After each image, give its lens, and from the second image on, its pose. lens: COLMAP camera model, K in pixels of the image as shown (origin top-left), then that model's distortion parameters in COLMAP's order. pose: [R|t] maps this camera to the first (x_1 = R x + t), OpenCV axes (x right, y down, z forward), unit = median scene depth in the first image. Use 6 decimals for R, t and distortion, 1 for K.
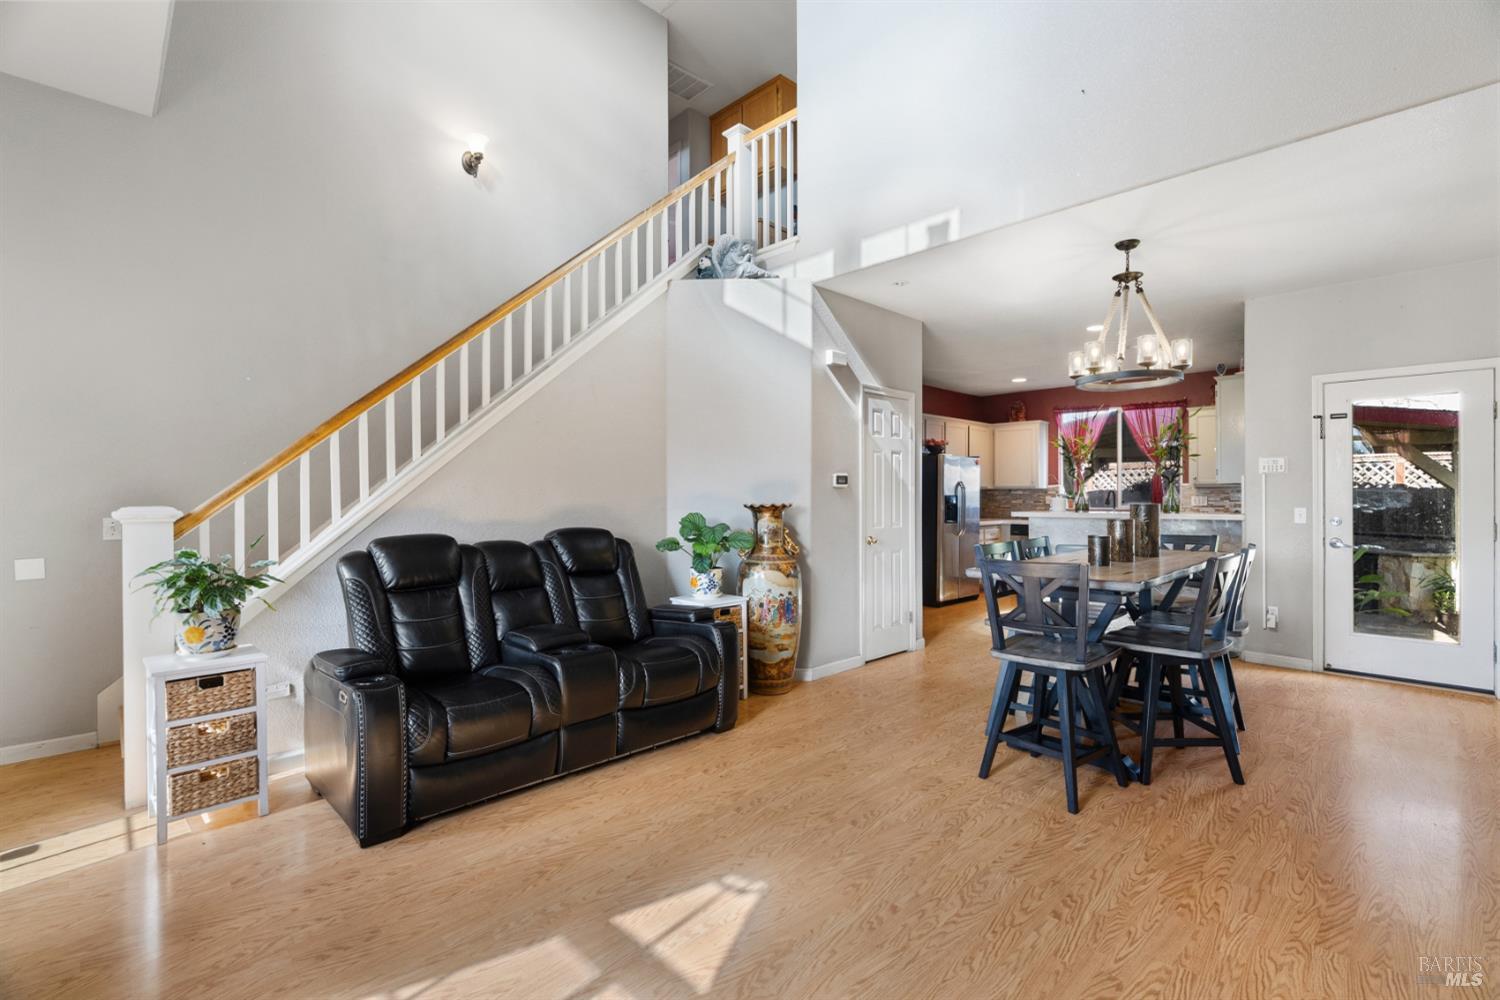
lens RADIAL K [[686.8, 0, 751.8], [0, 686.8, 504.2], [0, 0, 1]] dist [0.000012, 0.001722]
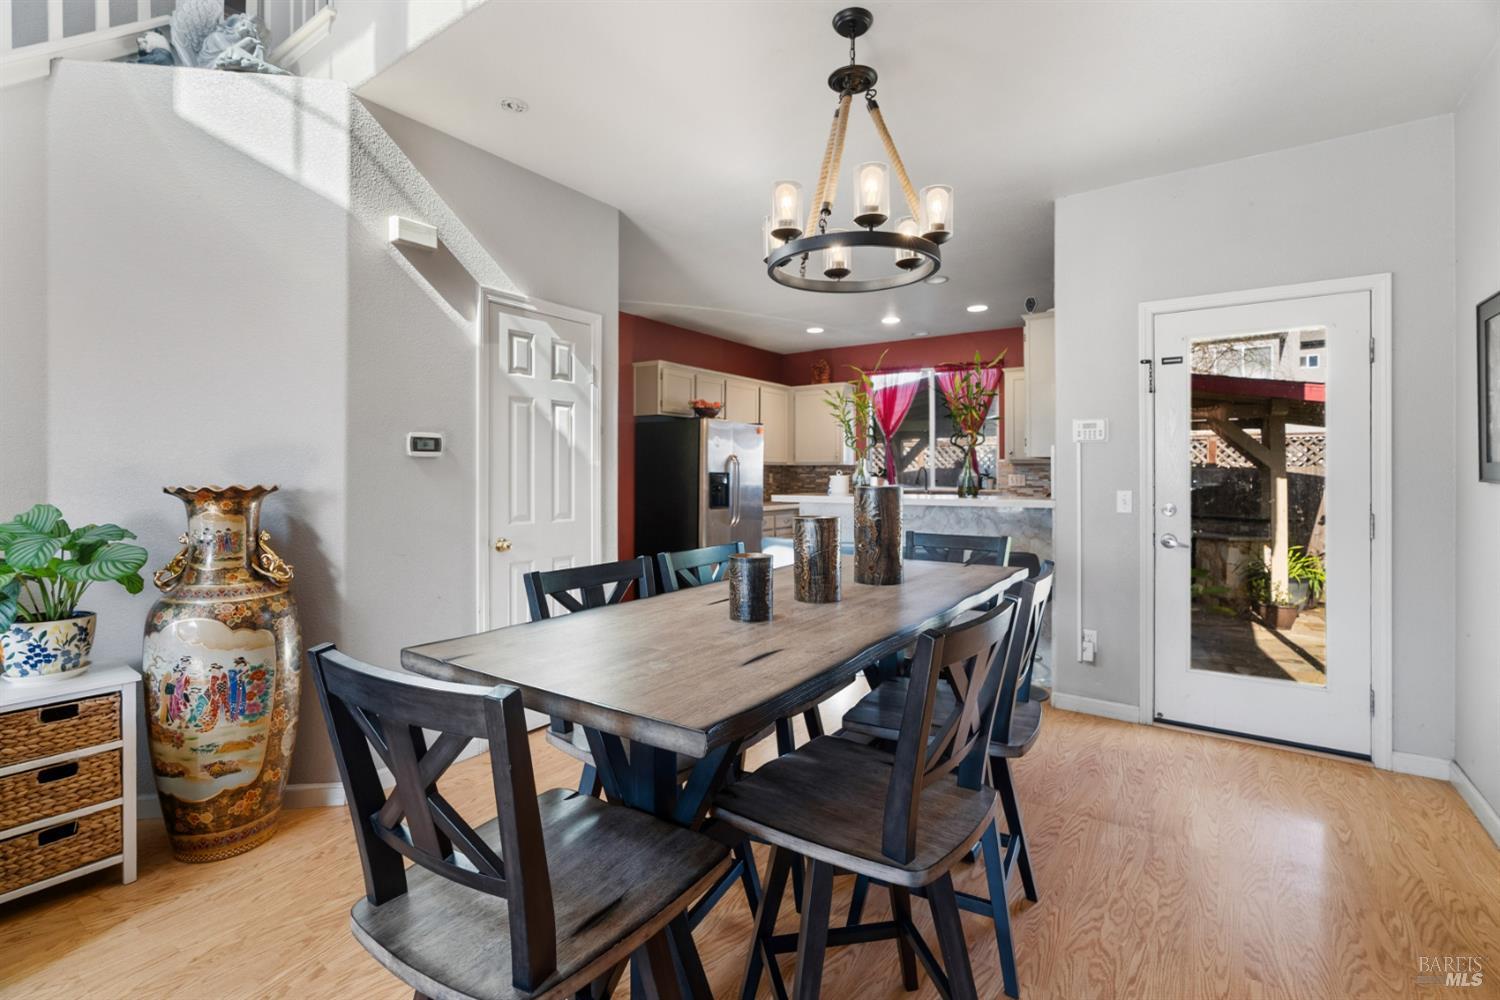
lens RADIAL K [[682.3, 0, 757.6], [0, 682.3, 482.7], [0, 0, 1]] dist [-0.009797, 0.003641]
pose [[0.983198, 0.000283, 0.182539, 0.298526], [-0.000291, 1.000000, 0.000014, -0.002746], [-0.182539, -0.000067, 0.983199, 0.379559]]
